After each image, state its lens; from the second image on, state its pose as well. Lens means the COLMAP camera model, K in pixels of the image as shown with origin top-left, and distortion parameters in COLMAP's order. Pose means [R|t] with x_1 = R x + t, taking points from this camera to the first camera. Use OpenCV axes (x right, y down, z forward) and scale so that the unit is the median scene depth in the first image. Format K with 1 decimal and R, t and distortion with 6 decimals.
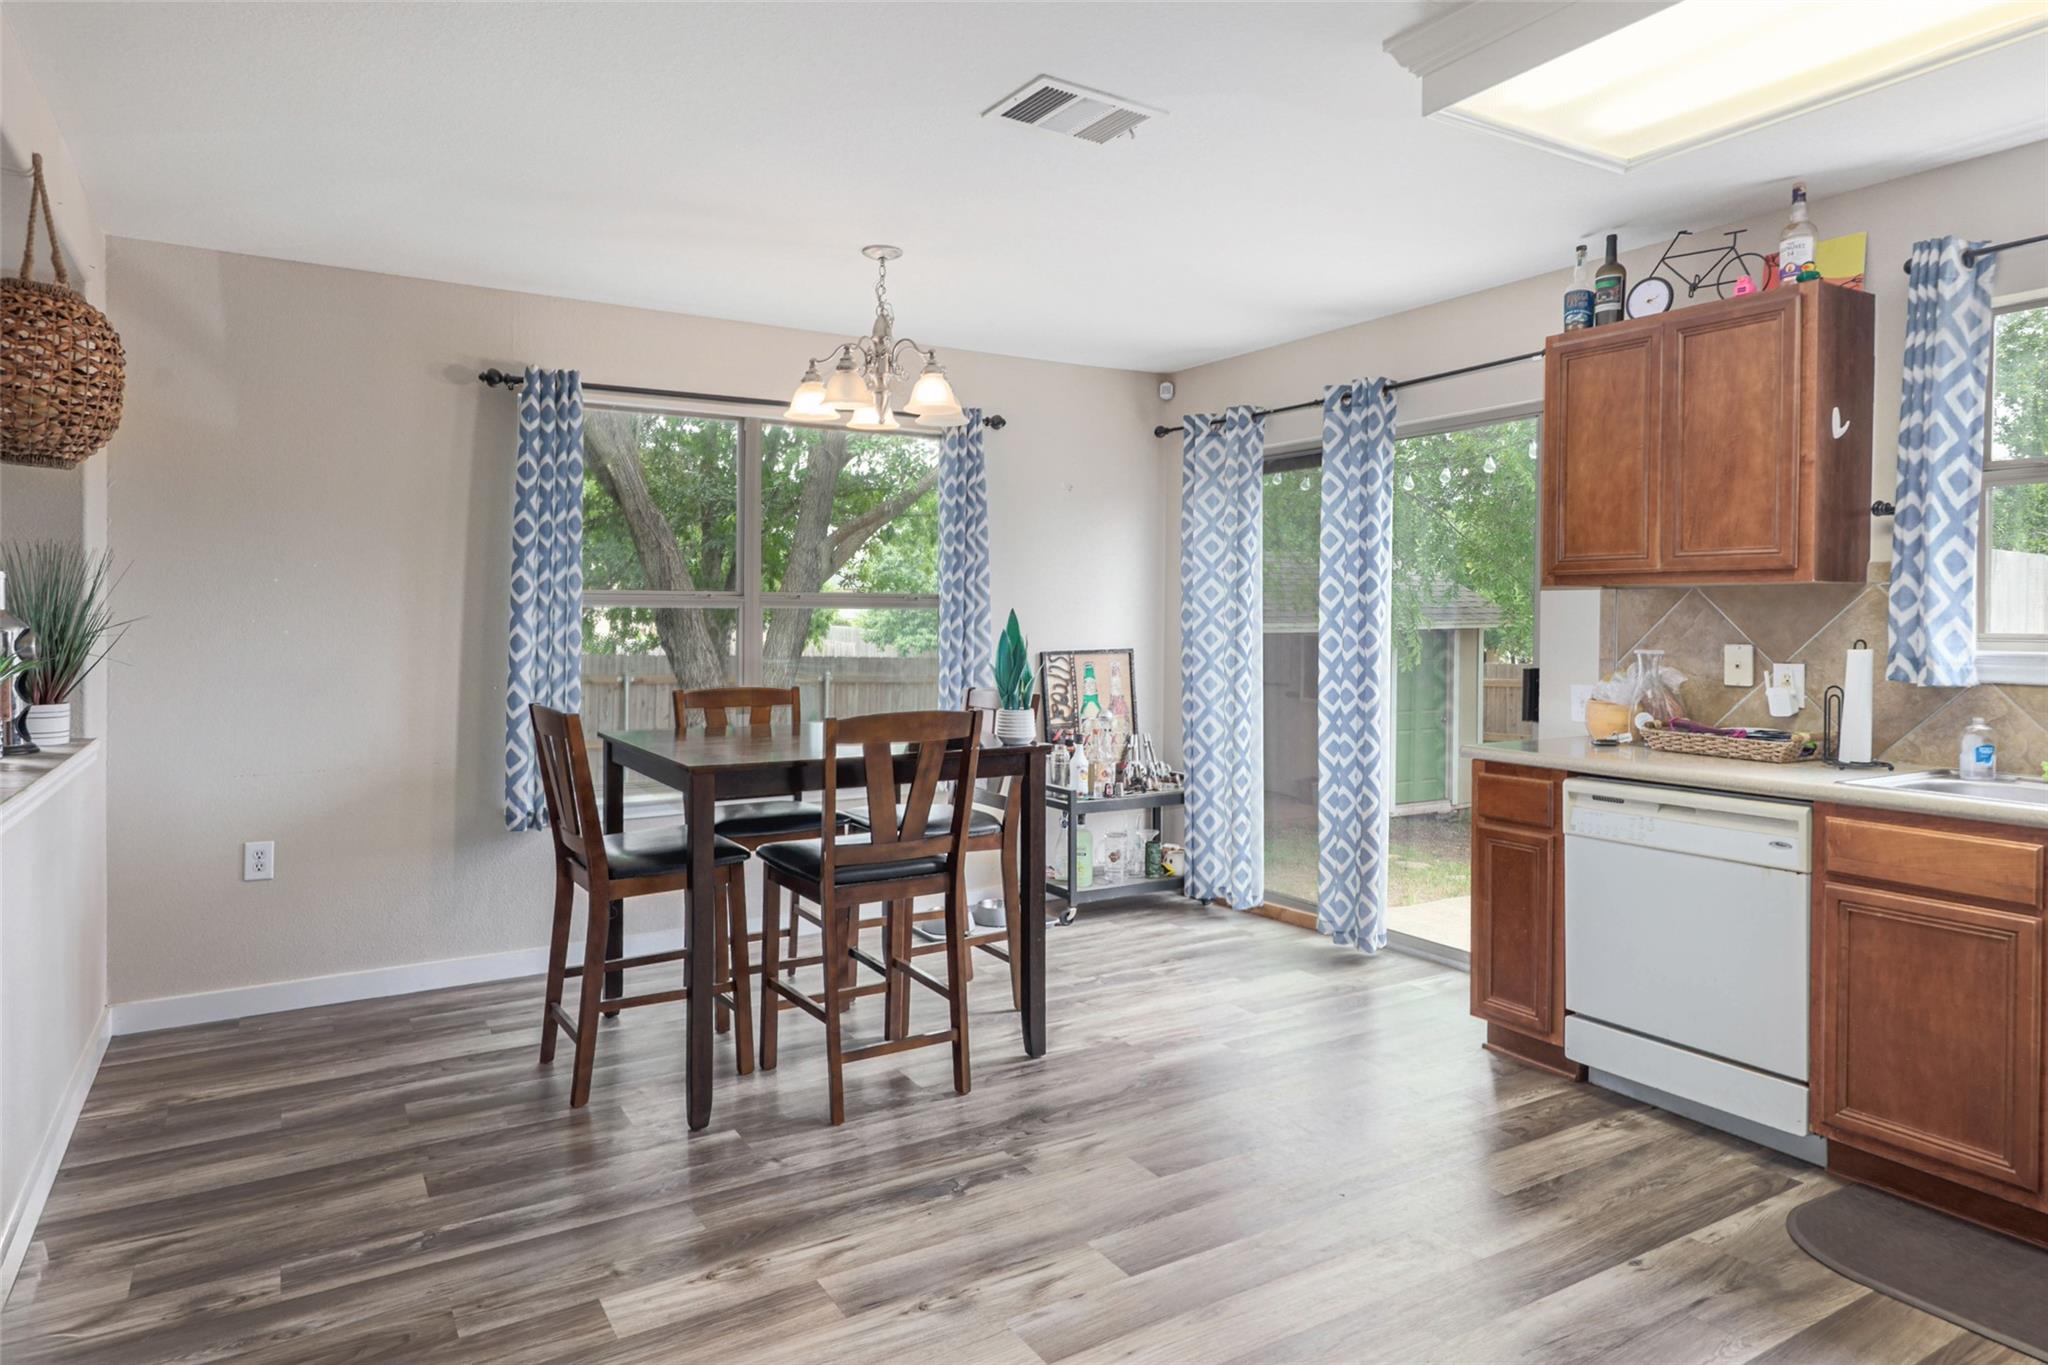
lens RADIAL K [[1225.0, 0, 962.8], [0, 1225.0, 643.1], [0, 0, 1]] dist [0.014526, -0.002005]
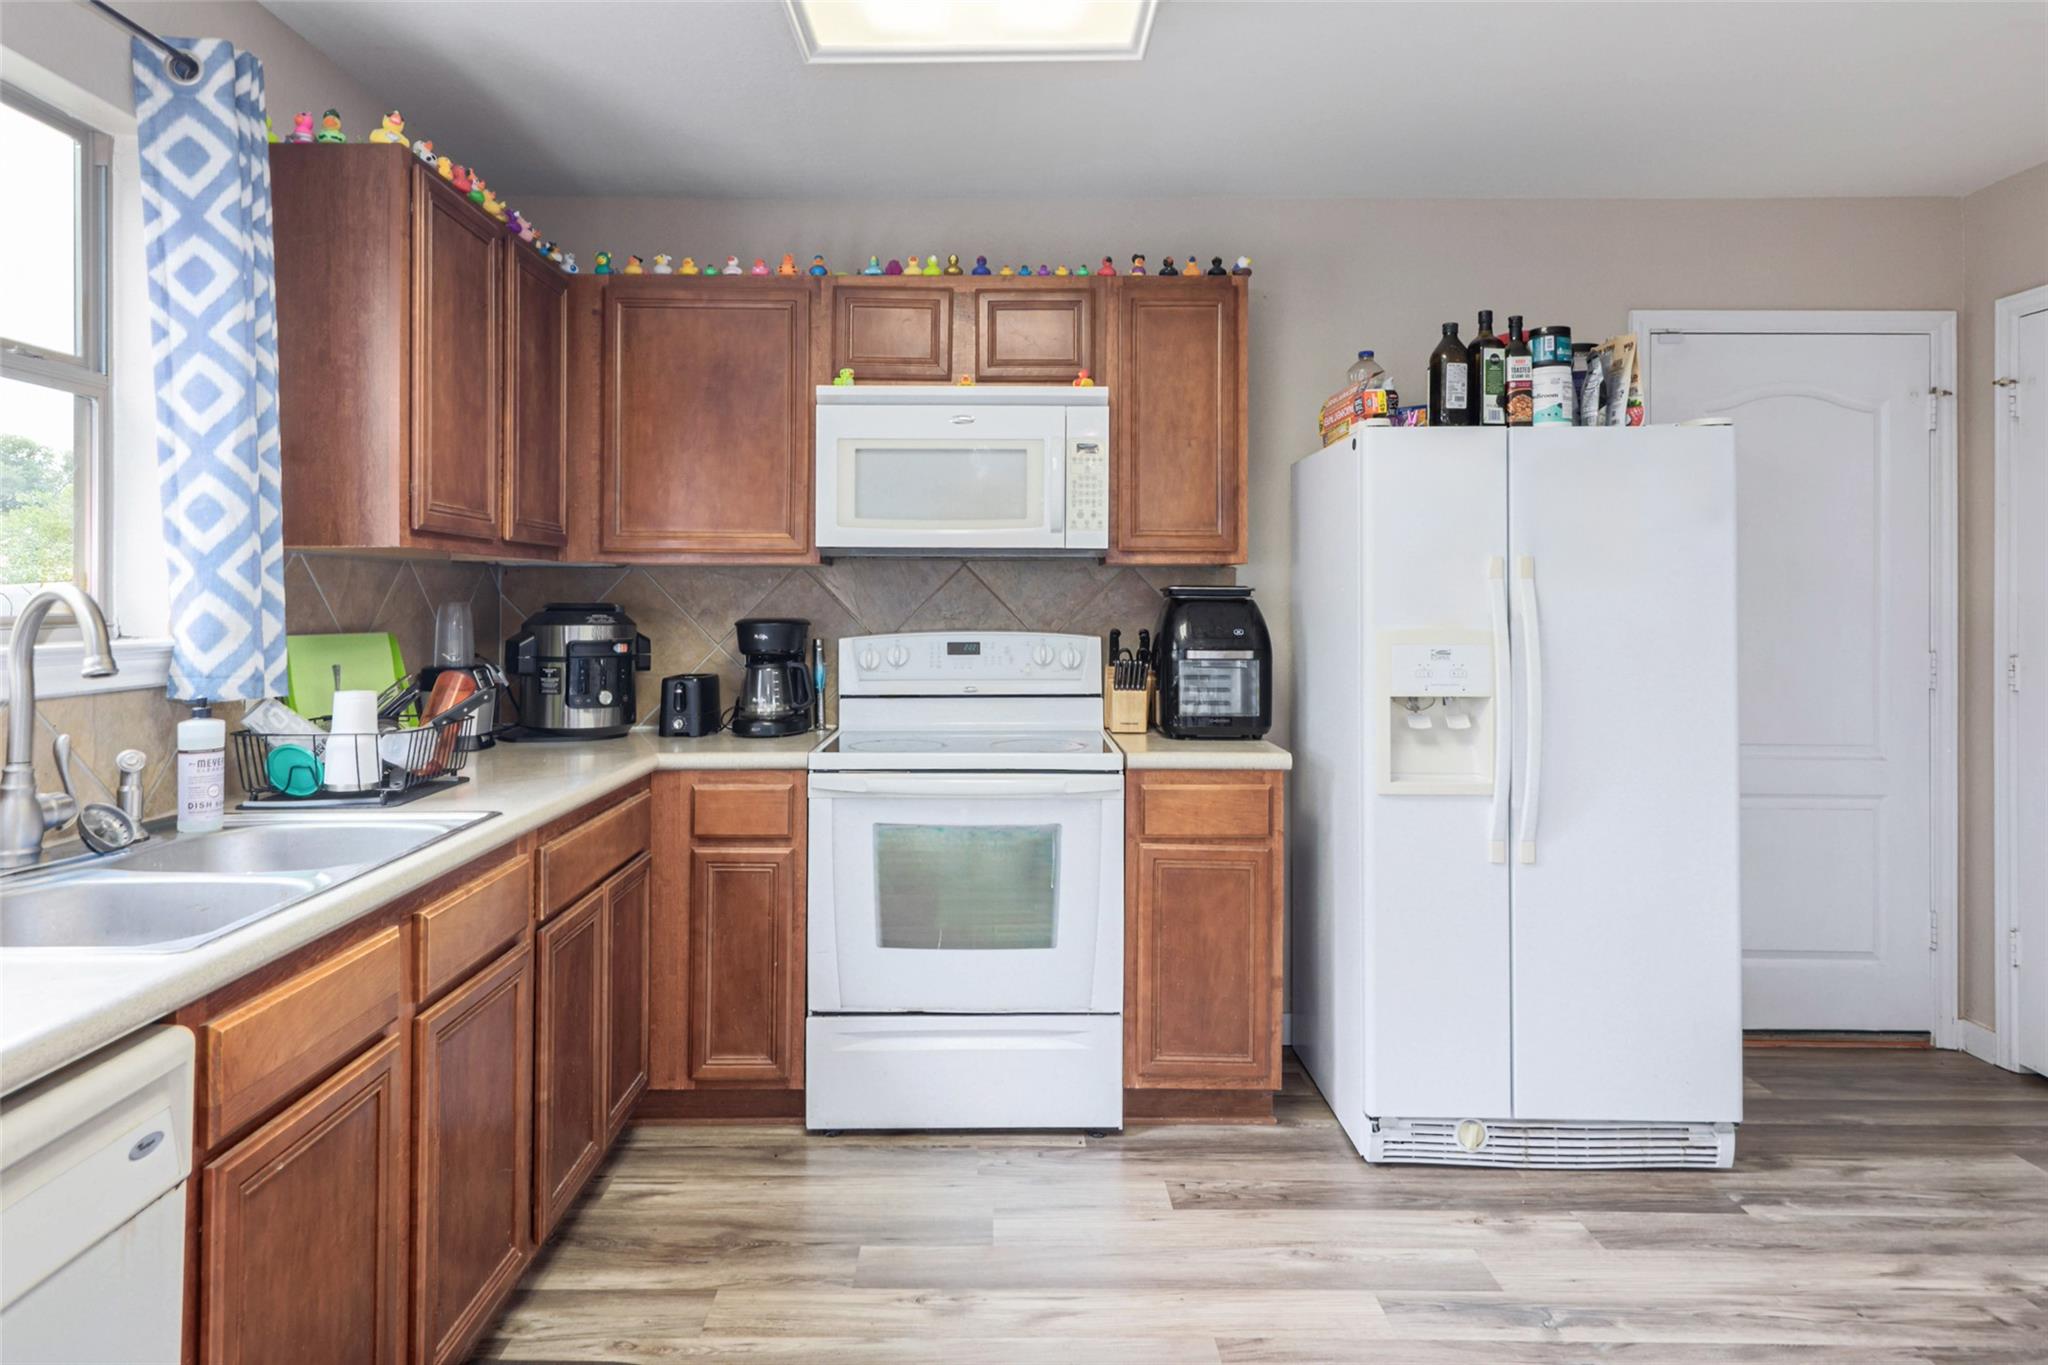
lens RADIAL K [[1225.0, 0, 996.5], [0, 1225.0, 598.7], [0, 0, 1]] dist [0.014526, -0.002005]
pose [[-0.874825, -0.004422, 0.484420, 0.181653], [0.006974, 0.999740, 0.021722, -0.019654], [-0.484390, 0.022381, -0.874566, 1.004645]]
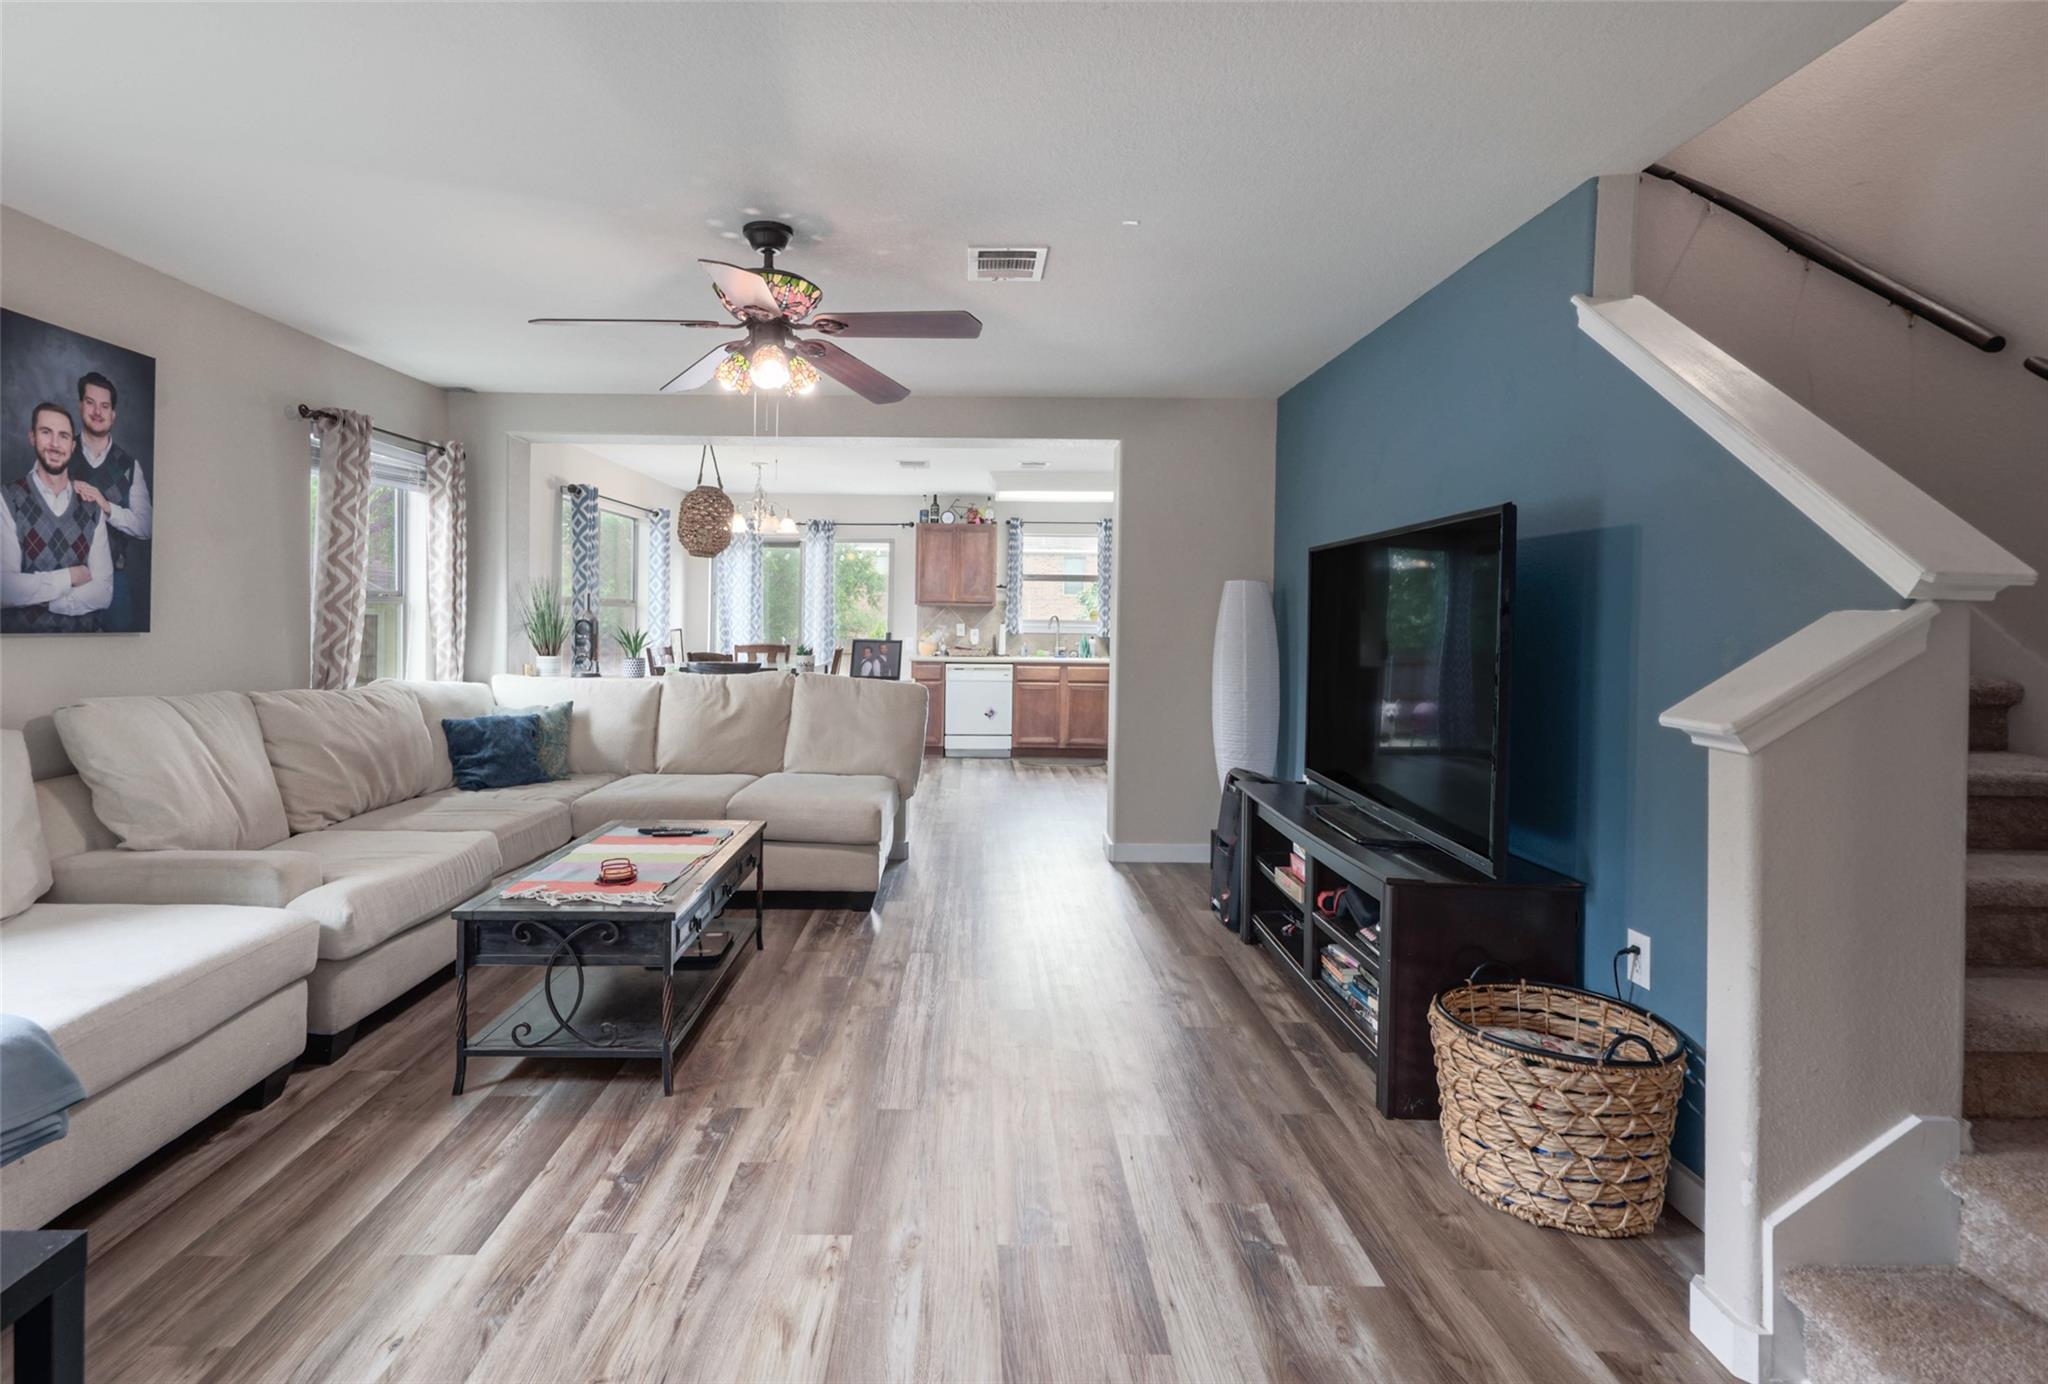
lens RADIAL K [[1085.4, 0, 977.5], [0, 1085.4, 627.1], [0, 0, 1]] dist [0.025284, -0.000558]
pose [[0.497080, -0.004416, 0.867694, -1.915348], [0.008225, 0.999966, 0.000377, 0.010699], [-0.867666, 0.006950, 0.497099, -0.501927]]
